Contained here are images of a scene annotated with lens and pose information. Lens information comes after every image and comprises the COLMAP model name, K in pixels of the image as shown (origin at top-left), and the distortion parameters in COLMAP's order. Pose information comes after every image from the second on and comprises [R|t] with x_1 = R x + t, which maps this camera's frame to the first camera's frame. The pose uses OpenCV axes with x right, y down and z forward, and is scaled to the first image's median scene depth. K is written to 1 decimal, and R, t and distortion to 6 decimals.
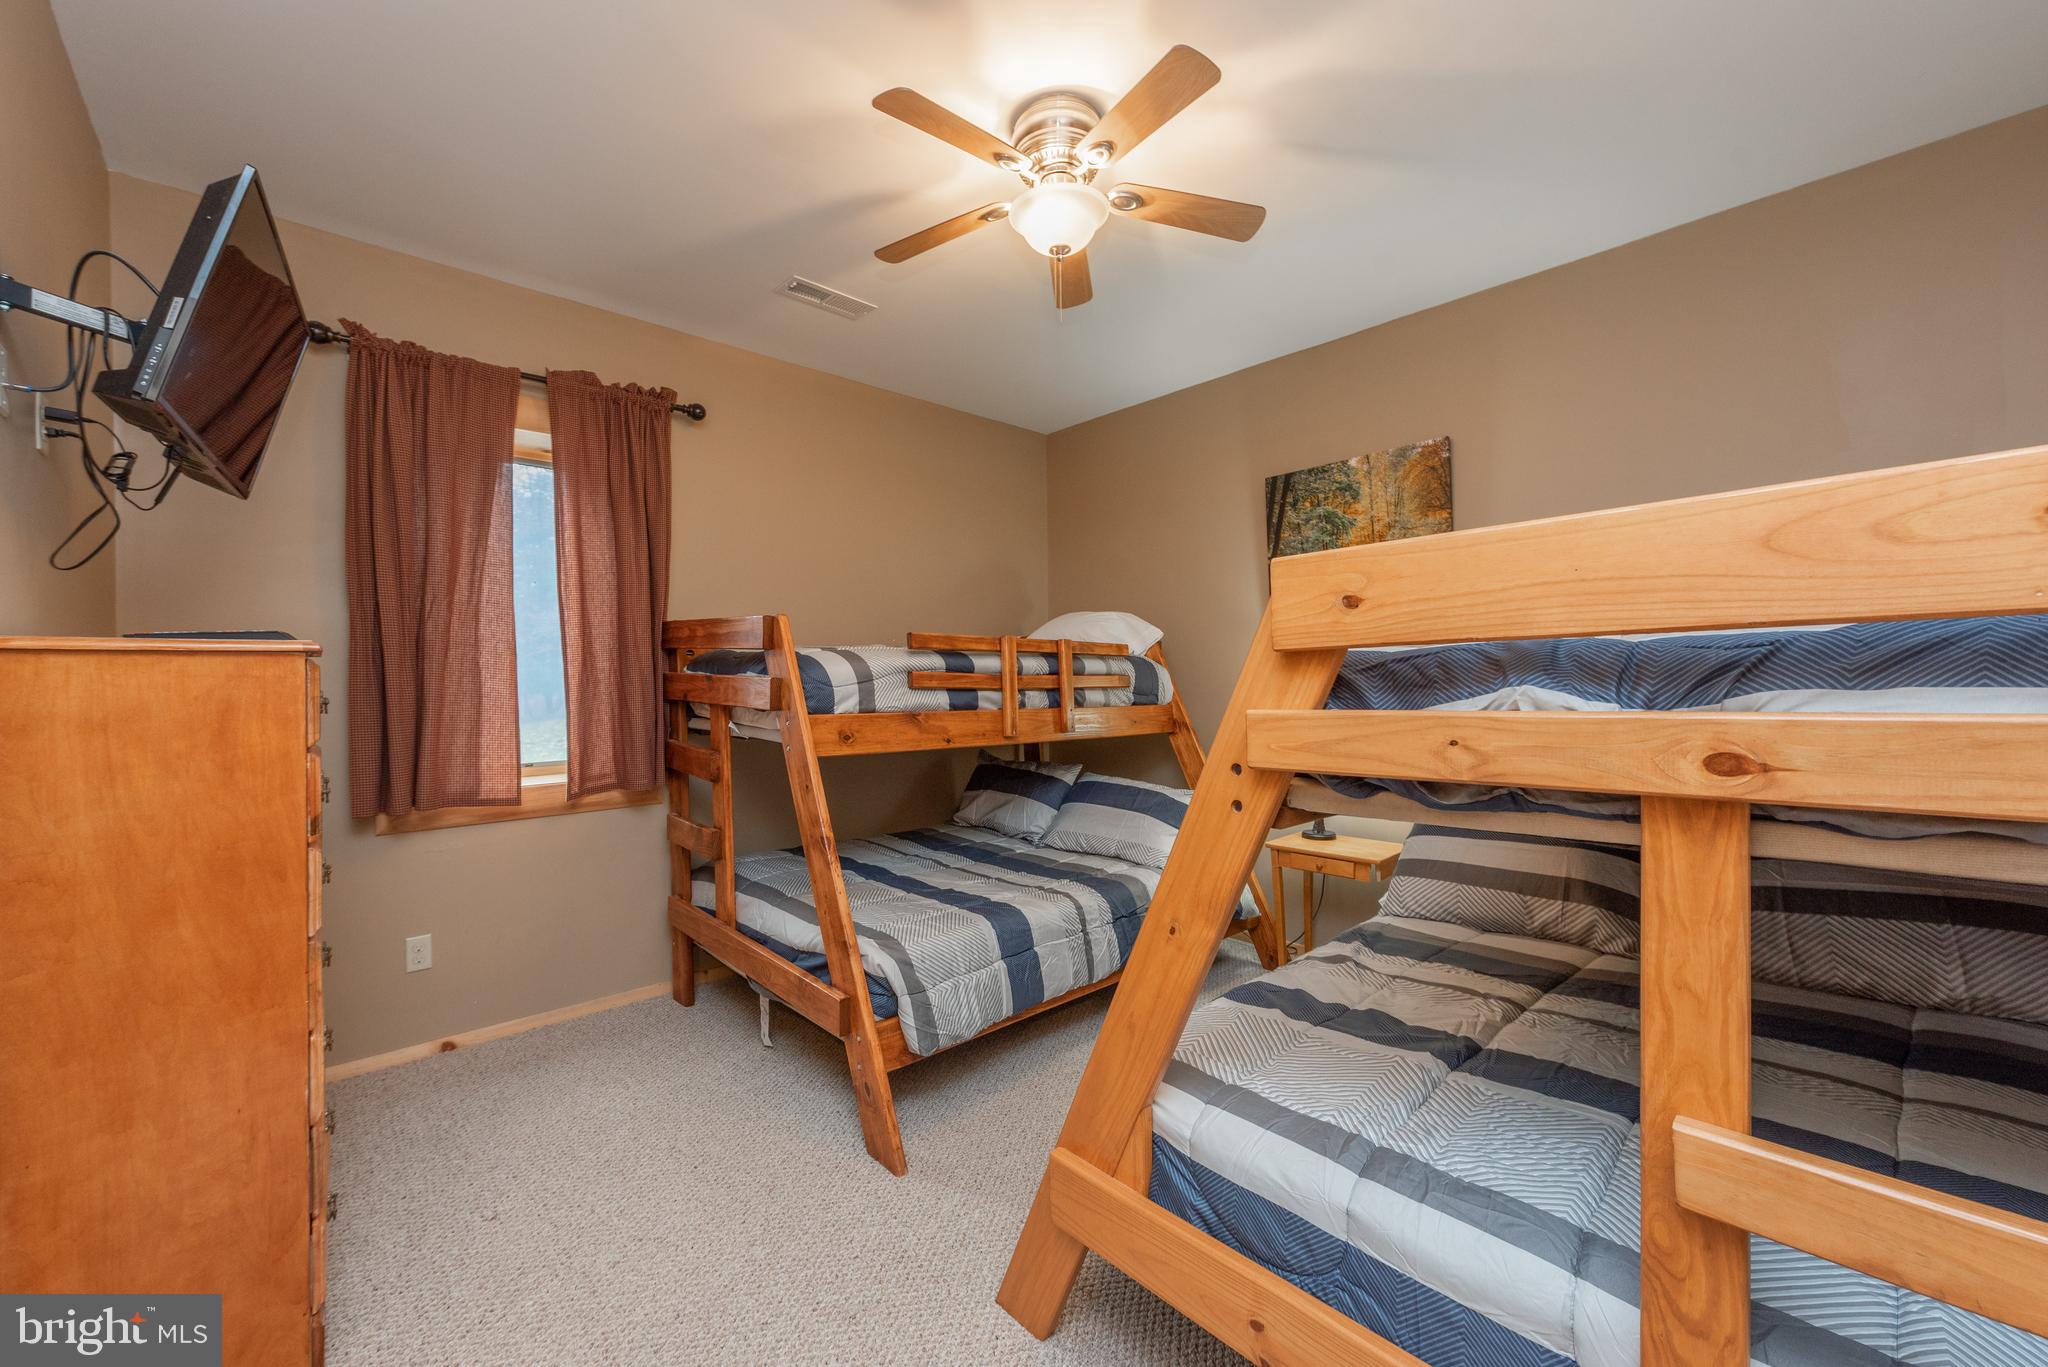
lens RADIAL K [[792.4, 0, 1018.4], [0, 792.4, 682.7], [0, 0, 1]] dist [0.015100, 0.000049]
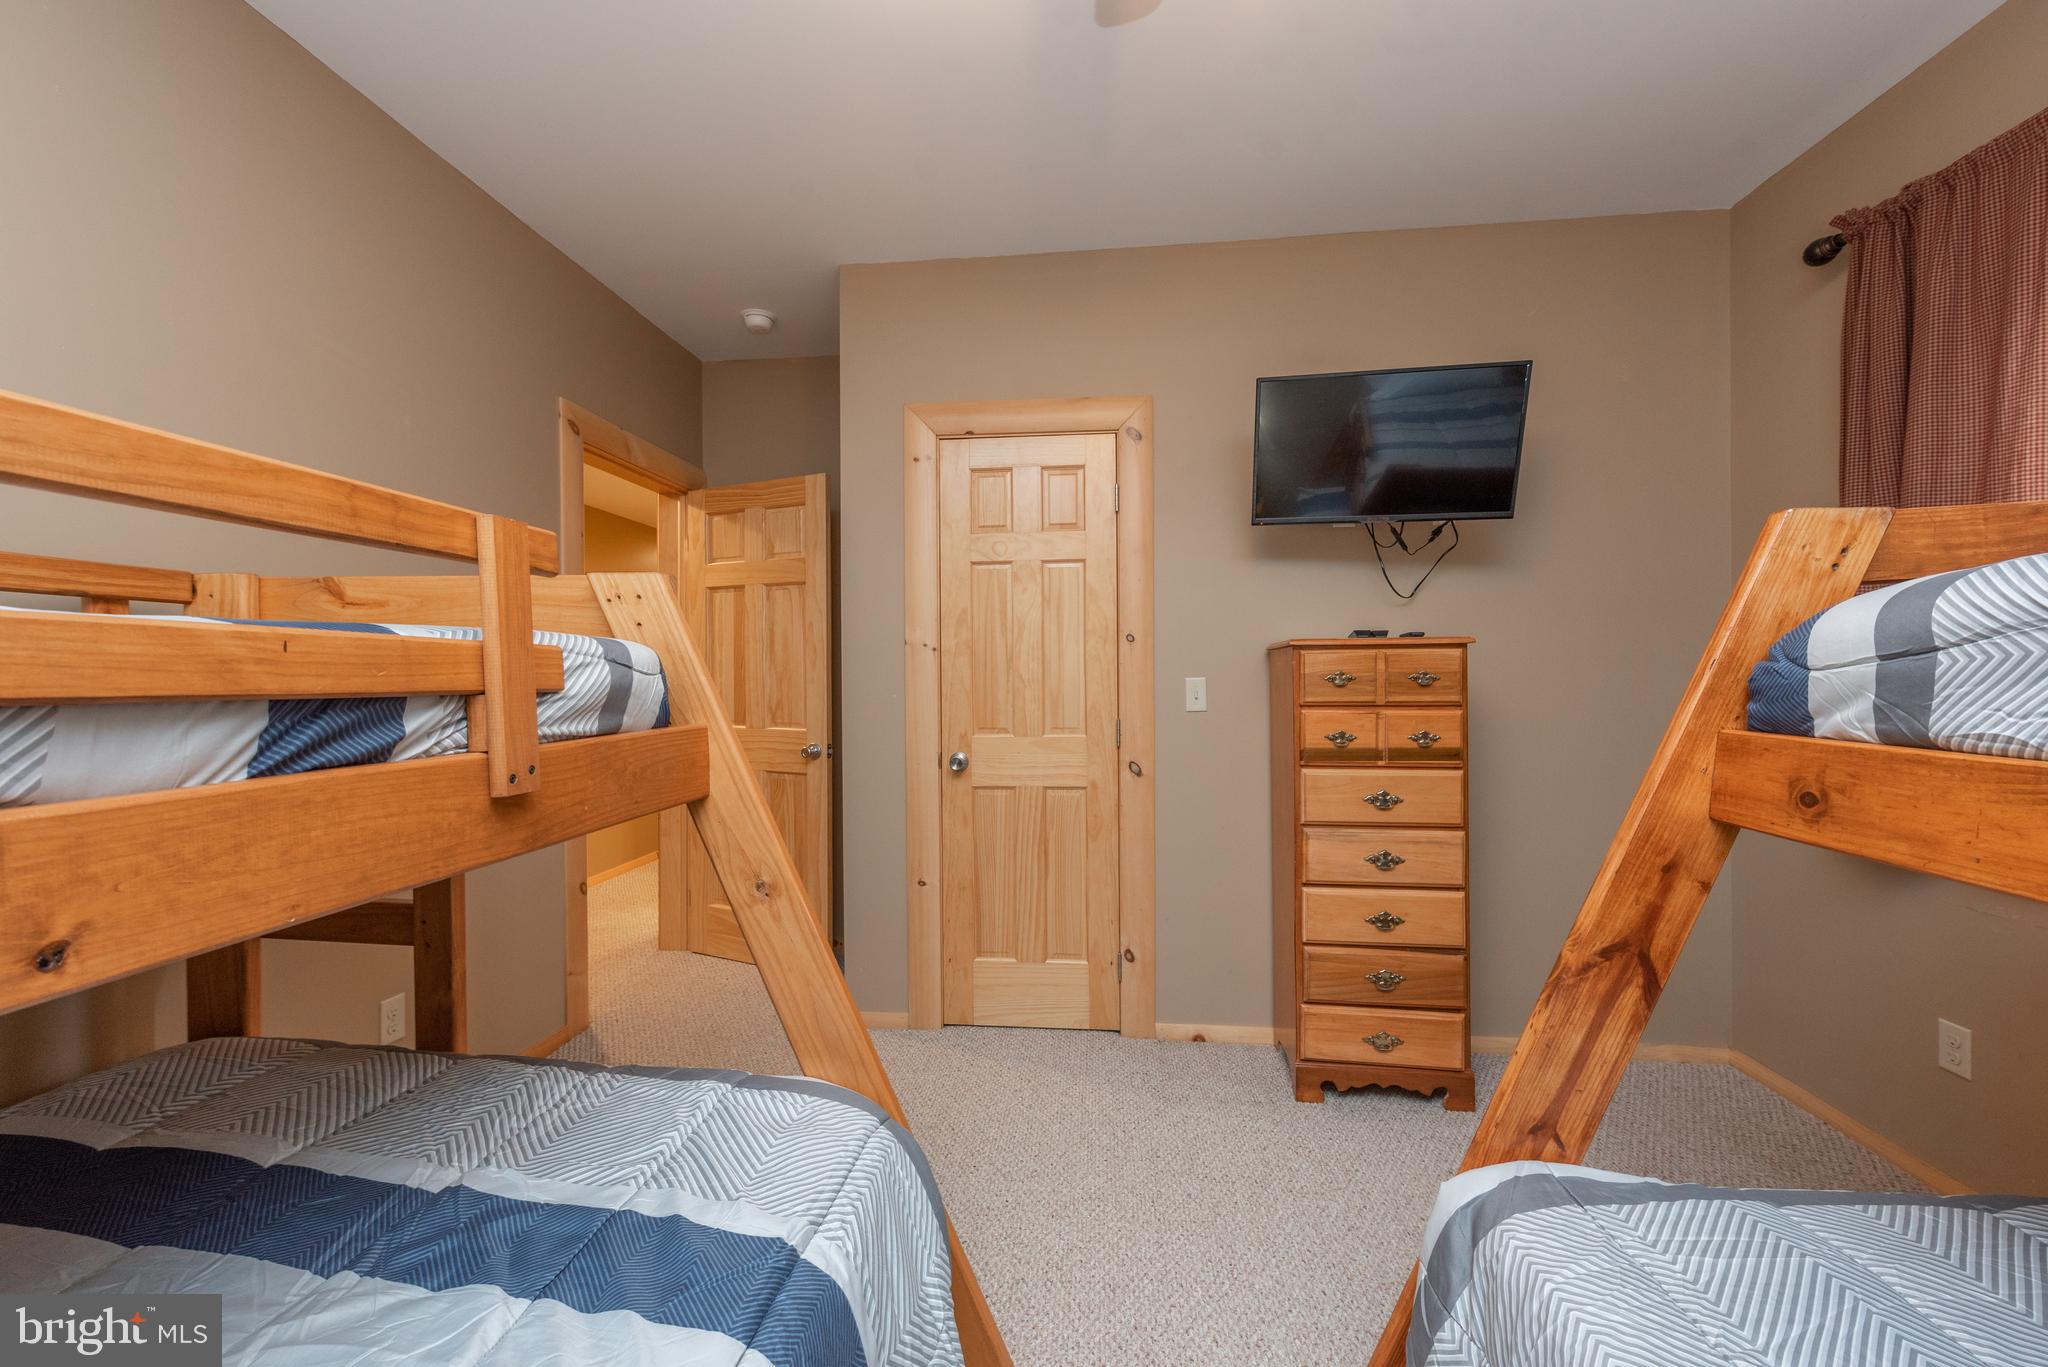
lens RADIAL K [[792.4, 0, 1012.6], [0, 792.4, 685.6], [0, 0, 1]] dist [0.015100, 0.000049]
pose [[-0.756389, 0.020089, -0.653814, 0.331737], [0.011674, 0.999784, 0.017214, 0.001816], [0.654018, 0.005388, -0.756460, 1.031111]]
